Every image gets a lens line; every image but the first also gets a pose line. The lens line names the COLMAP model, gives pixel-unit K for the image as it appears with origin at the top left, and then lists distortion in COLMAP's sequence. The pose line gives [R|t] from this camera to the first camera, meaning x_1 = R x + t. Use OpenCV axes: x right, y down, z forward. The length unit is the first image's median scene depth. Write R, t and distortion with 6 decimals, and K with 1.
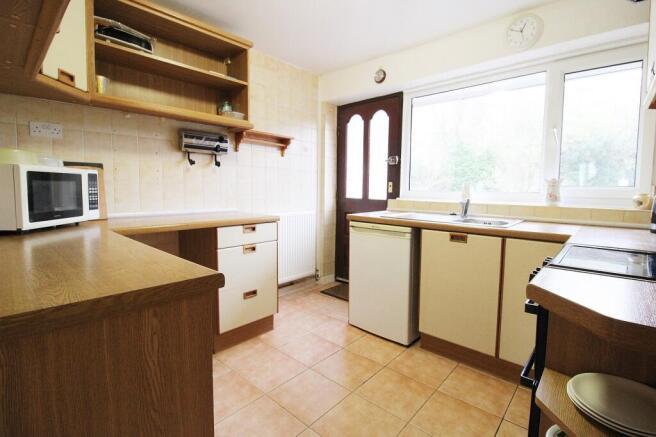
lens RADIAL K [[313.6, 0, 325.7], [0, 313.6, 217.3], [0, 0, 1]] dist [-0.008070, -0.004719]
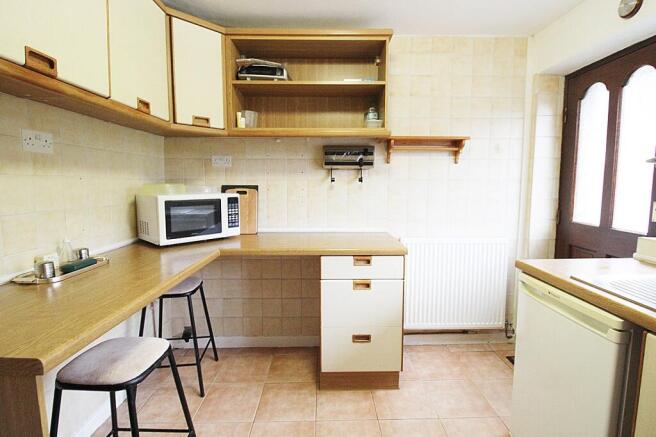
lens RADIAL K [[313.6, 0, 330.0], [0, 313.6, 215.7], [0, 0, 1]] dist [-0.008070, -0.004719]
pose [[0.684167, 0.063563, -0.726551, 0.270453], [-0.059720, 0.997732, 0.031052, -0.095641], [0.726877, 0.022145, 0.686411, 0.340526]]
